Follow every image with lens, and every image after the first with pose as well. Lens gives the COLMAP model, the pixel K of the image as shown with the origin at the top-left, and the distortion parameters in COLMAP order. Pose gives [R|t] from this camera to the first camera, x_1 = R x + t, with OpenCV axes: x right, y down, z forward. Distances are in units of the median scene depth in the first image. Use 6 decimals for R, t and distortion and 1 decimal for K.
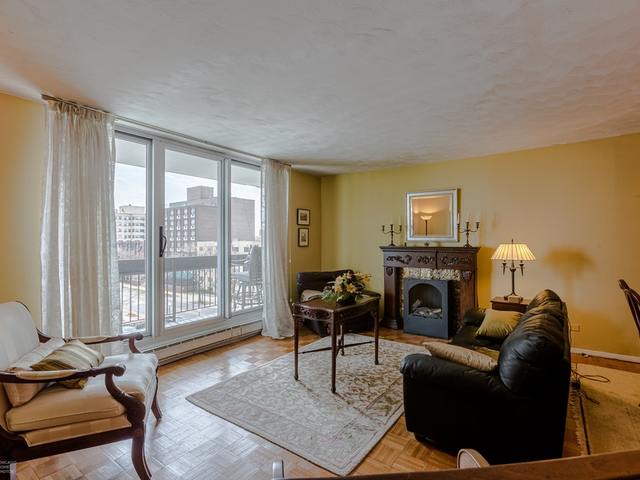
lens RADIAL K [[320.9, 0, 318.5], [0, 320.9, 238.8], [0, 0, 1]] dist [-0.017956, 0.007595]
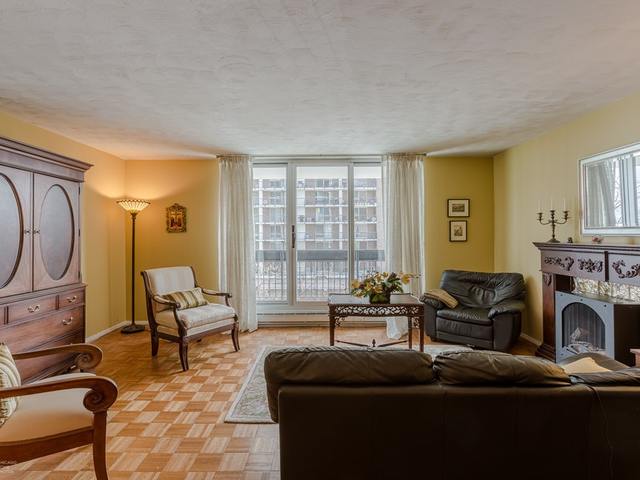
lens RADIAL K [[320.9, 0, 318.8], [0, 320.9, 235.3], [0, 0, 1]] dist [-0.017956, 0.007595]
pose [[0.582126, -0.003117, -0.813093, 0.558990], [0.008855, 0.999958, 0.002507, 0.001566], [0.813051, -0.008660, 0.582129, 0.238454]]
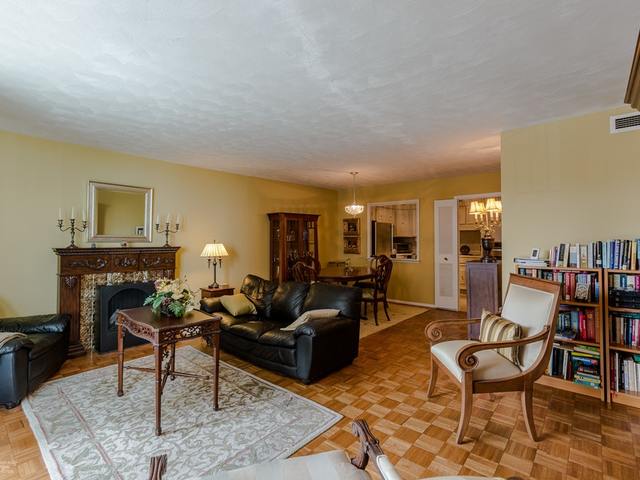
lens RADIAL K [[320.9, 0, 320.8], [0, 320.9, 238.7], [0, 0, 1]] dist [-0.017956, 0.007595]
pose [[0.080106, 0.010584, 0.996730, -0.529767], [-0.002336, 0.999943, -0.010430, 0.008472], [-0.996784, -0.001493, 0.080126, 0.415799]]
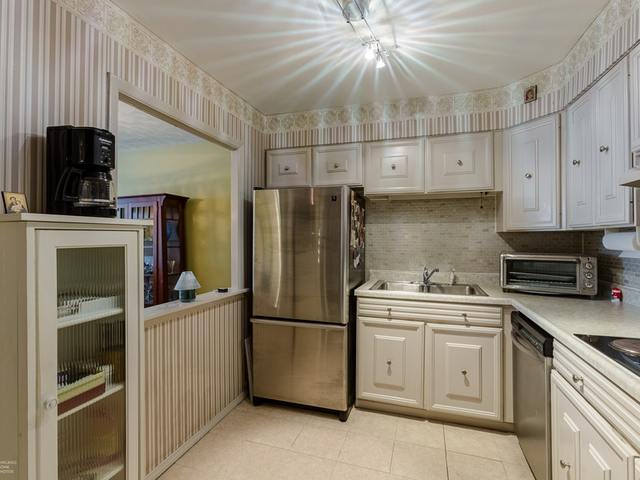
lens RADIAL K [[320.9, 0, 322.0], [0, 320.9, 237.7], [0, 0, 1]] dist [-0.017956, 0.007595]
pose [[0.951054, 0.010517, 0.308845, 1.119733], [-0.010034, 0.999945, -0.003151, -0.010438], [-0.308861, -0.000102, 0.951107, -0.340141]]
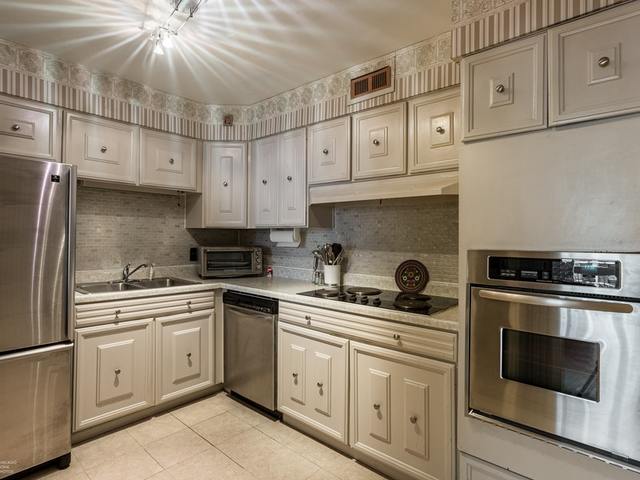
lens RADIAL K [[347.3, 0, 317.0], [0, 347.3, 236.5], [0, 0, 1]] dist [-0.022969, 0.005995]
pose [[0.103511, 0.011928, 0.994557, 0.912773], [-0.011826, 0.999872, -0.010761, -0.003572], [-0.994558, -0.010648, 0.103638, -0.211084]]
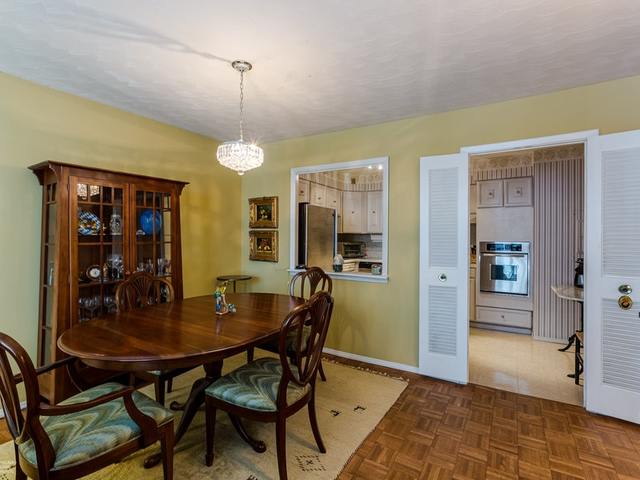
lens RADIAL K [[320.9, 0, 320.1], [0, 320.9, 238.6], [0, 0, 1]] dist [-0.017956, 0.007595]
pose [[-0.082174, 0.005970, 0.996600, 0.249516], [-0.011844, 0.999906, -0.006966, 0.007694], [-0.996548, -0.012376, -0.082095, 0.299686]]
